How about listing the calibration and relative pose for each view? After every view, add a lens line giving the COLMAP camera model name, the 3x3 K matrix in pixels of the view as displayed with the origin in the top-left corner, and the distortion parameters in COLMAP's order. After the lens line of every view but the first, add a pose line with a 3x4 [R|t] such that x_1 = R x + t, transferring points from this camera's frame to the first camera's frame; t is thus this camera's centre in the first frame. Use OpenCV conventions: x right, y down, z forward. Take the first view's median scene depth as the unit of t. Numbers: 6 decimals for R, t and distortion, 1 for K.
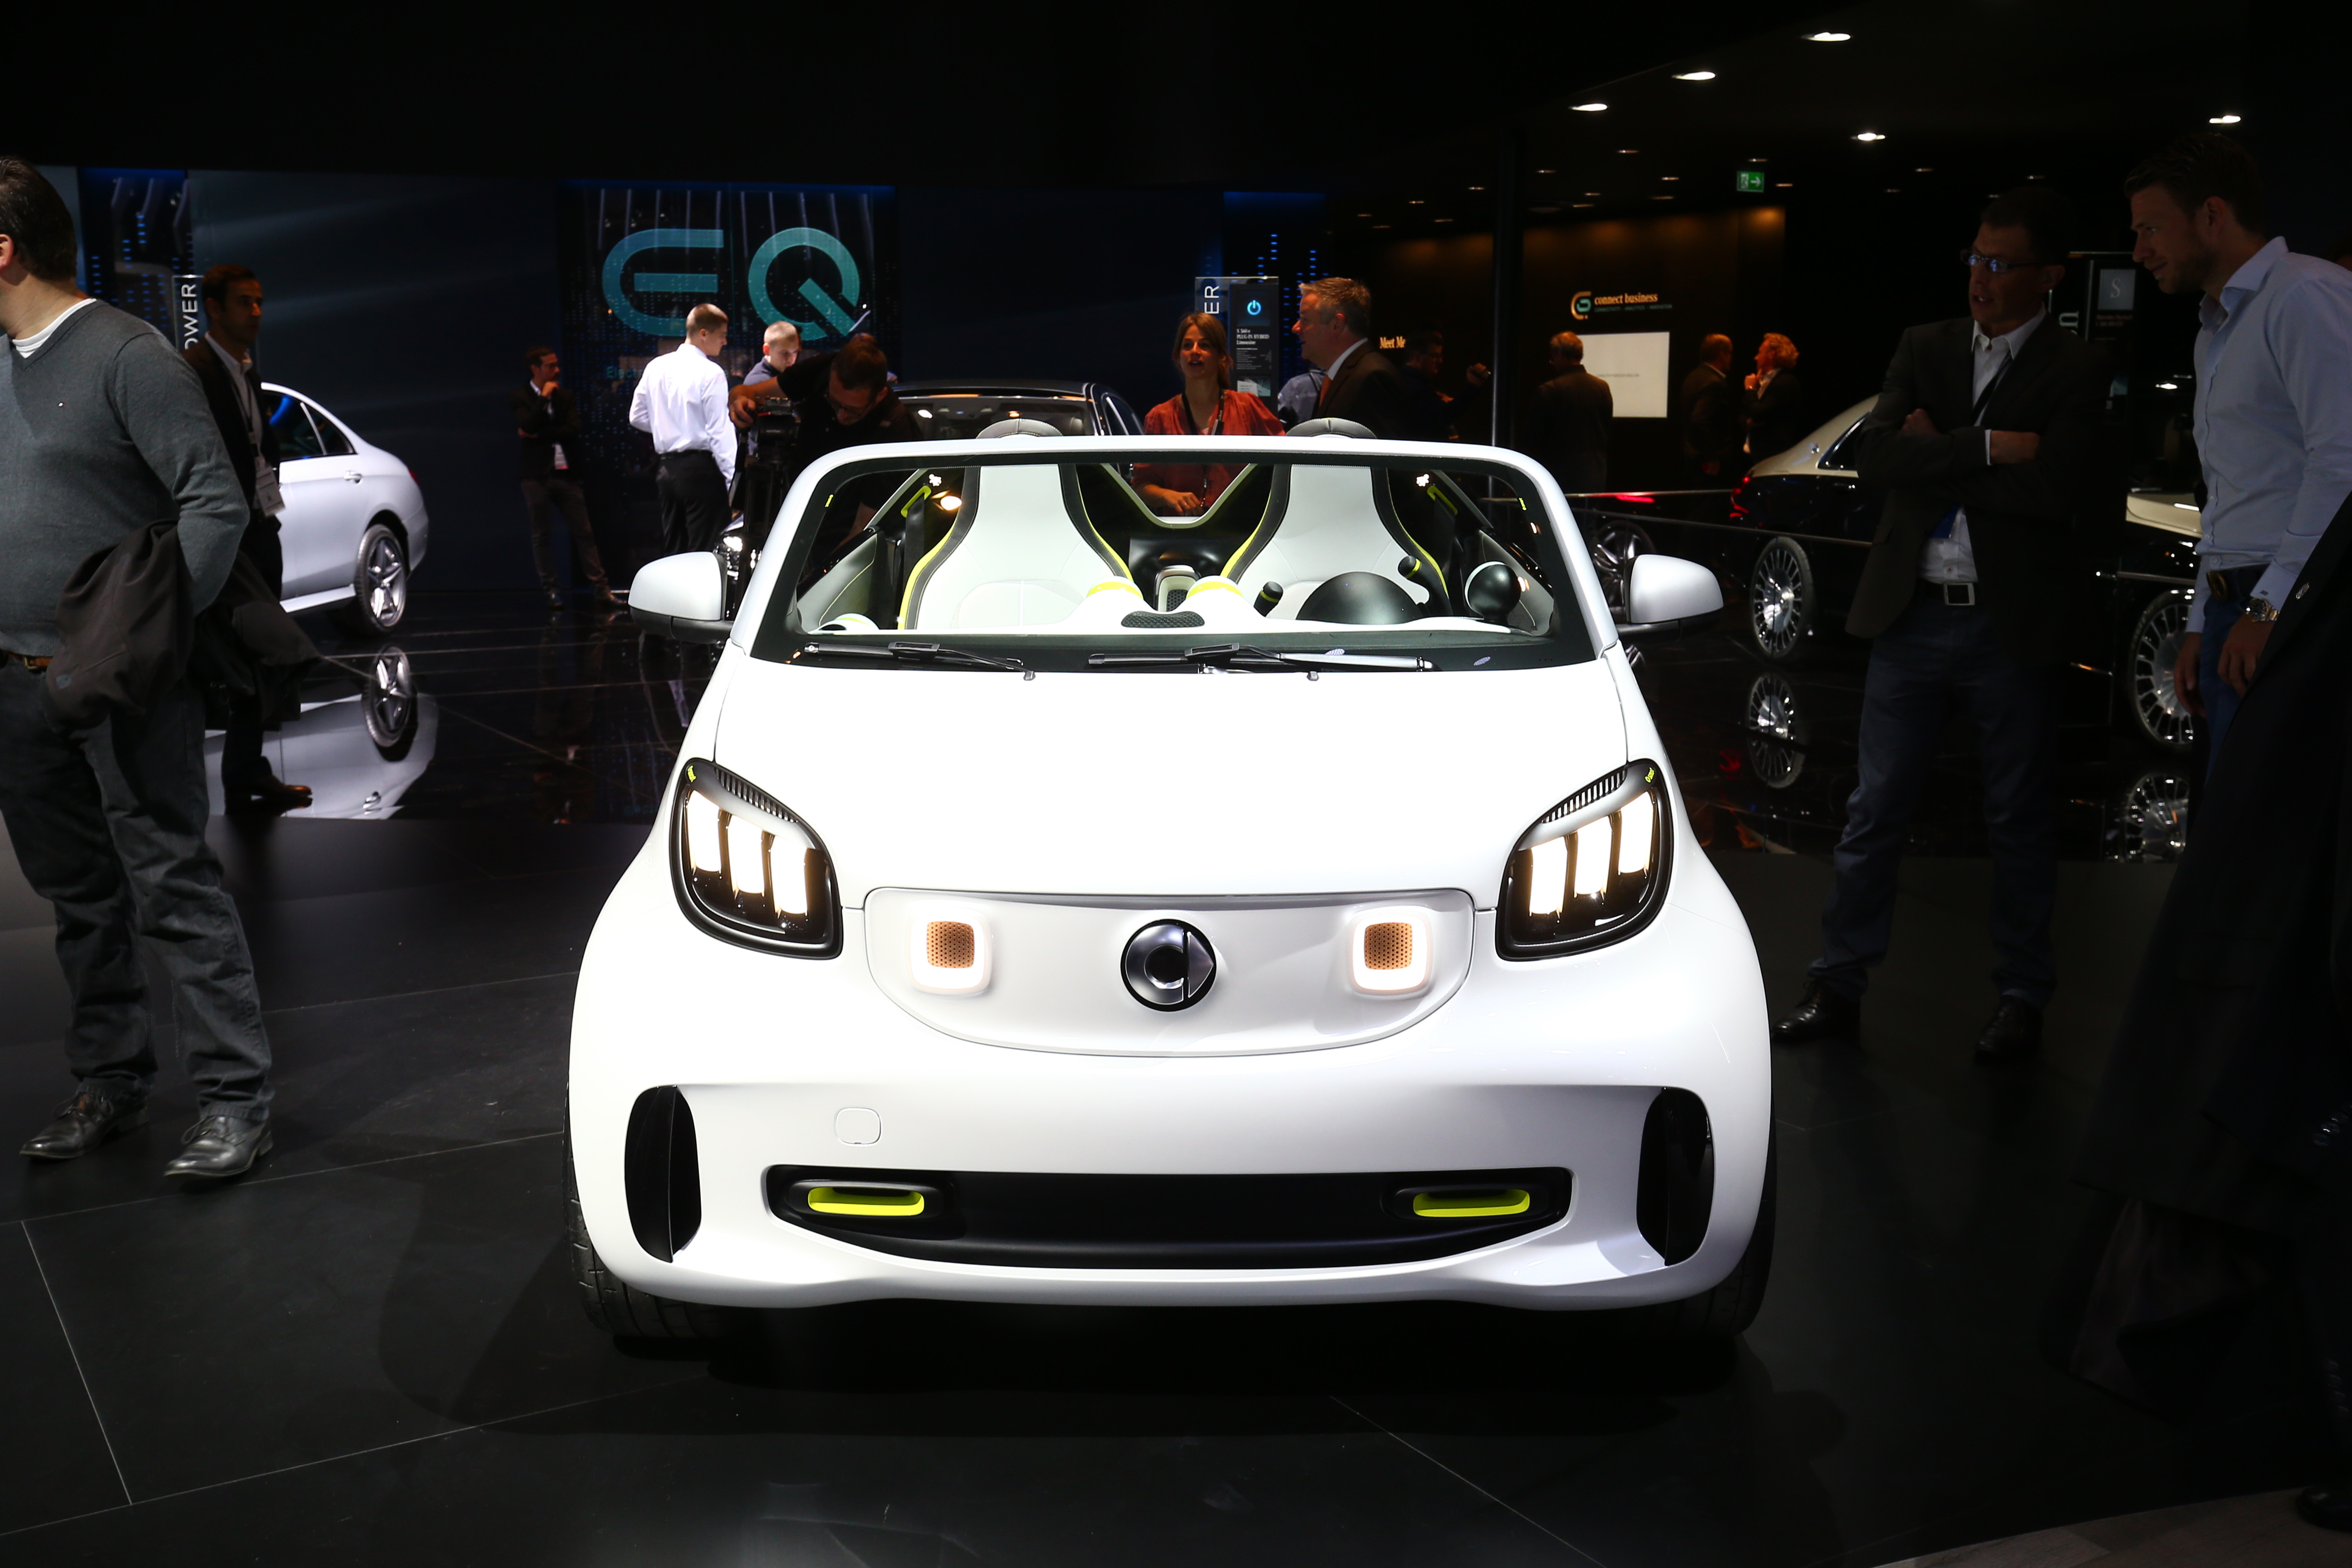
lens RADIAL K [[2351.5, 0, 1178.4], [0, 2351.5, 858.6], [0, 0, 1]] dist [0.046679, 0.000000]
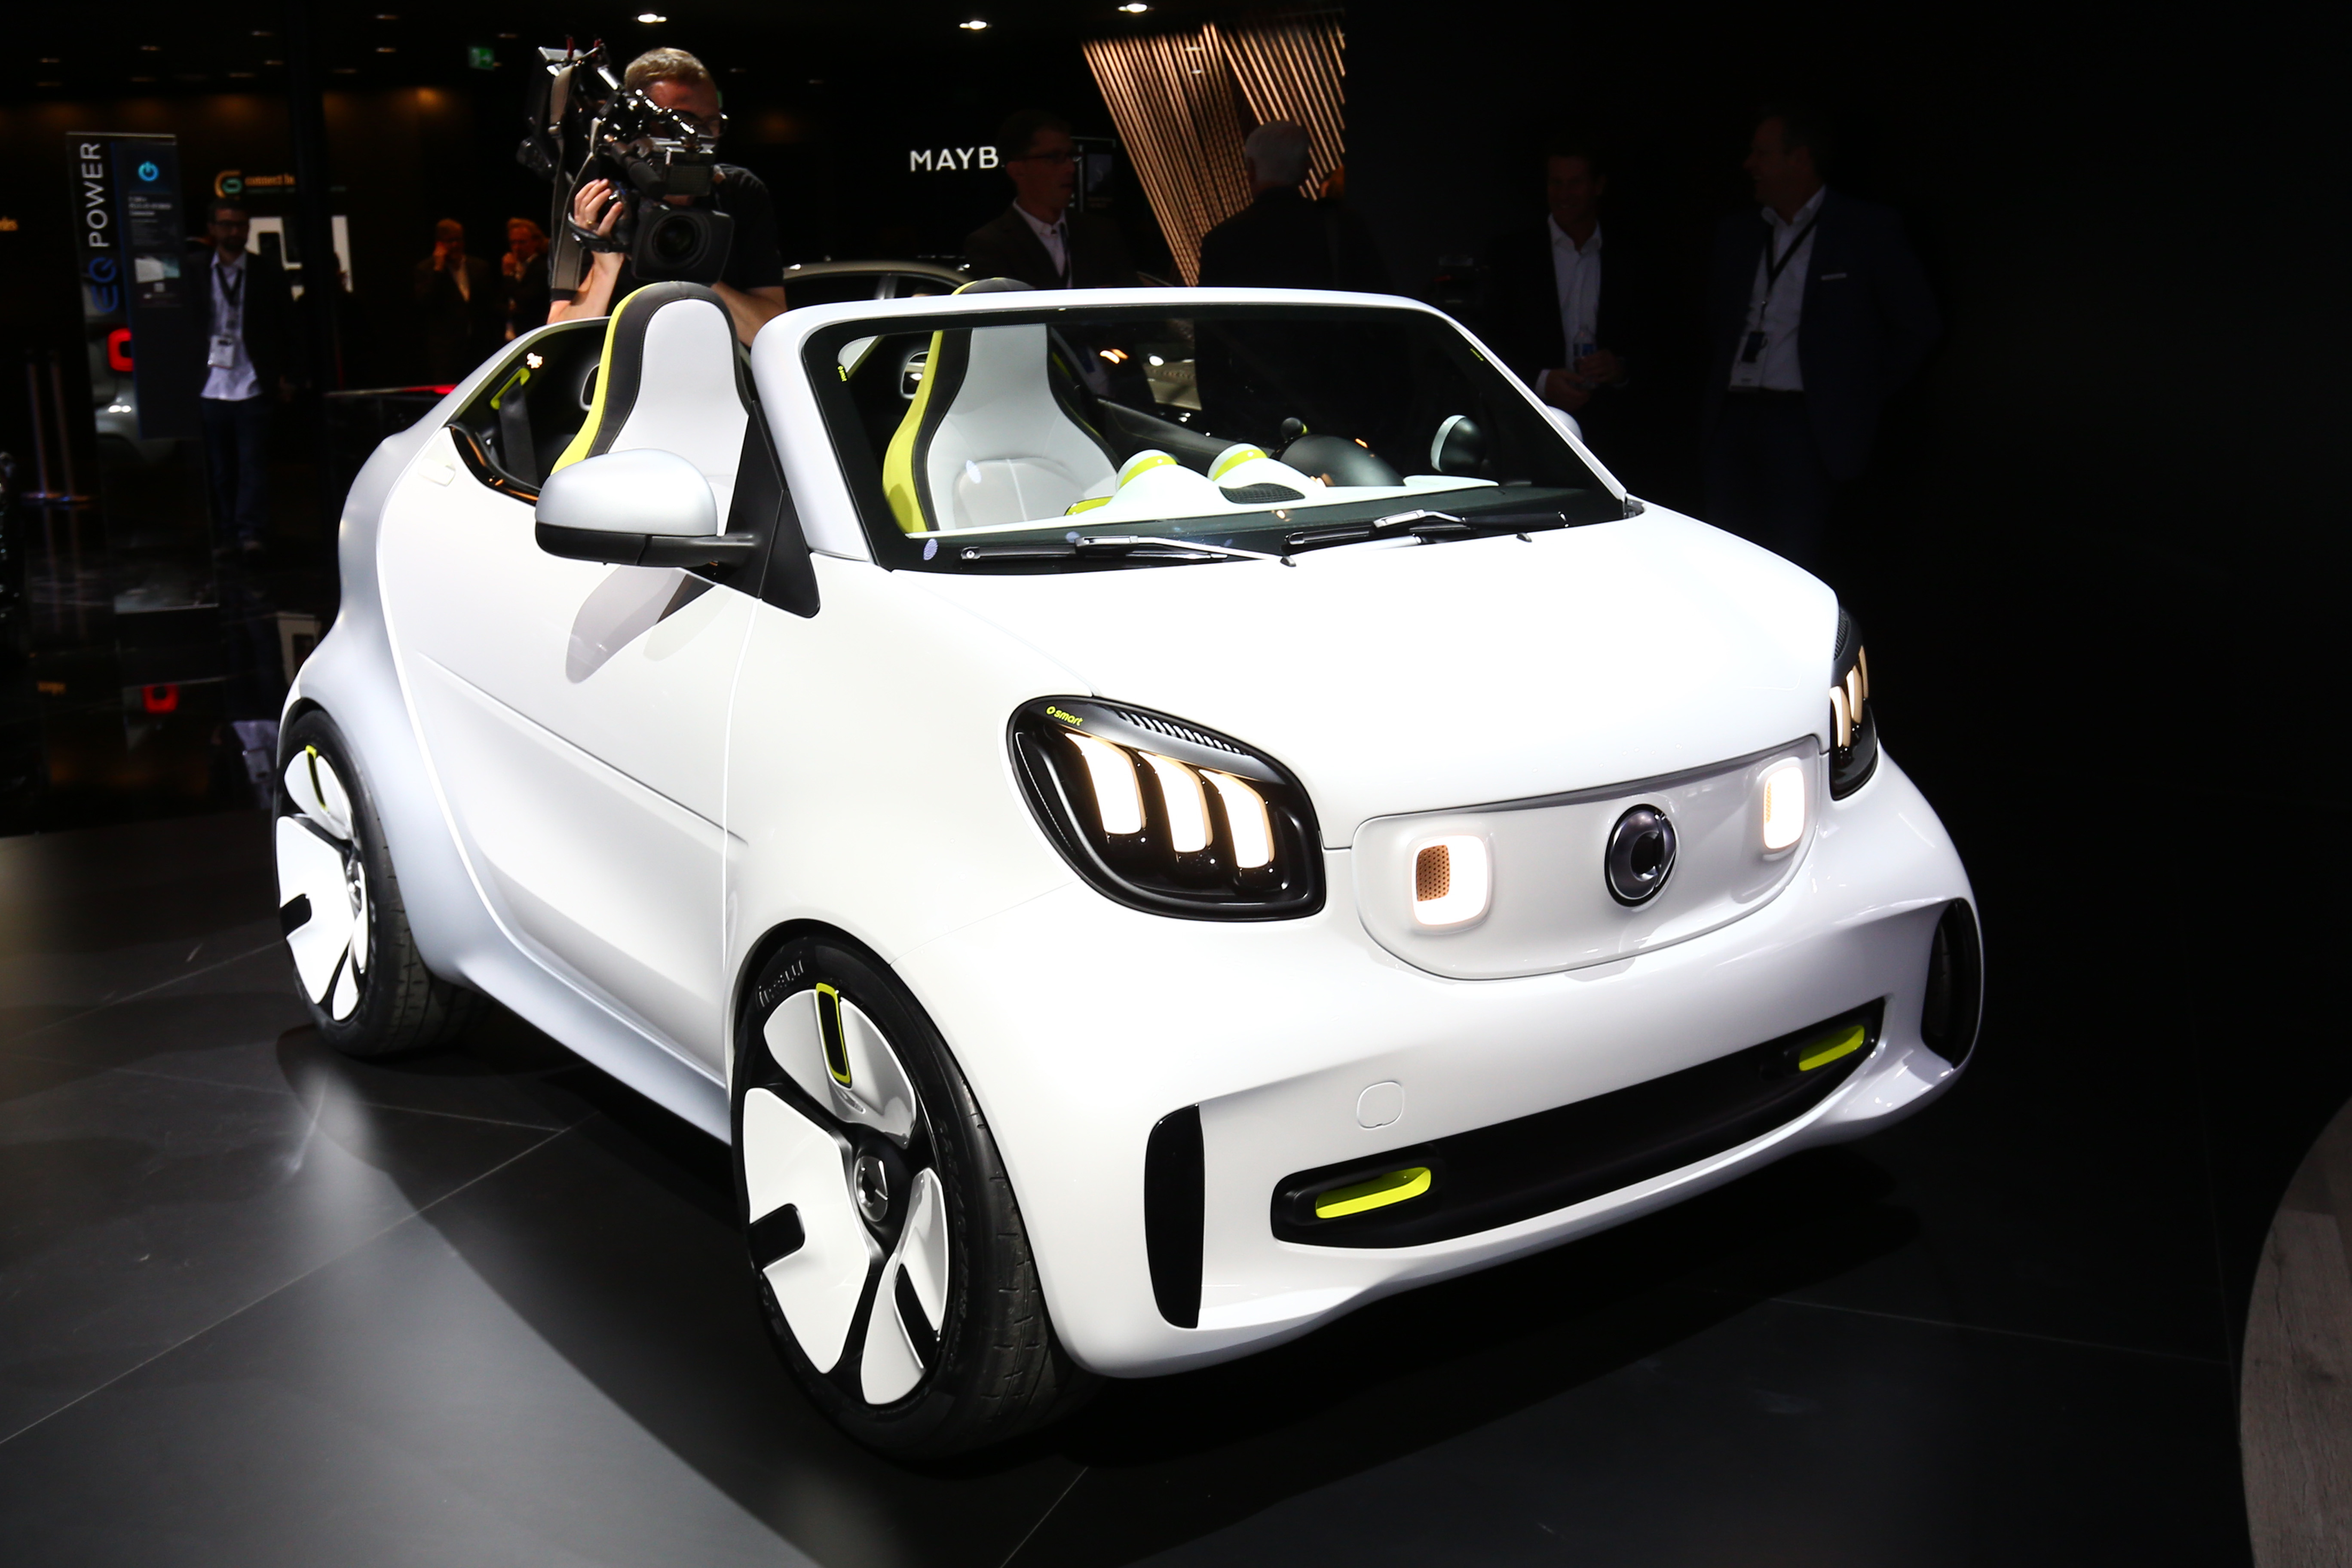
lens RADIAL K [[2337.6, 0, 1176.4], [0, 2337.6, 783.4], [0, 0, 1]] dist [0.037290, 0.000000]
pose [[0.791996, -0.137249, 0.594899, -0.564794], [0.130162, 0.989960, 0.055107, -0.045783], [-0.596490, 0.033788, 0.801909, 0.314576]]
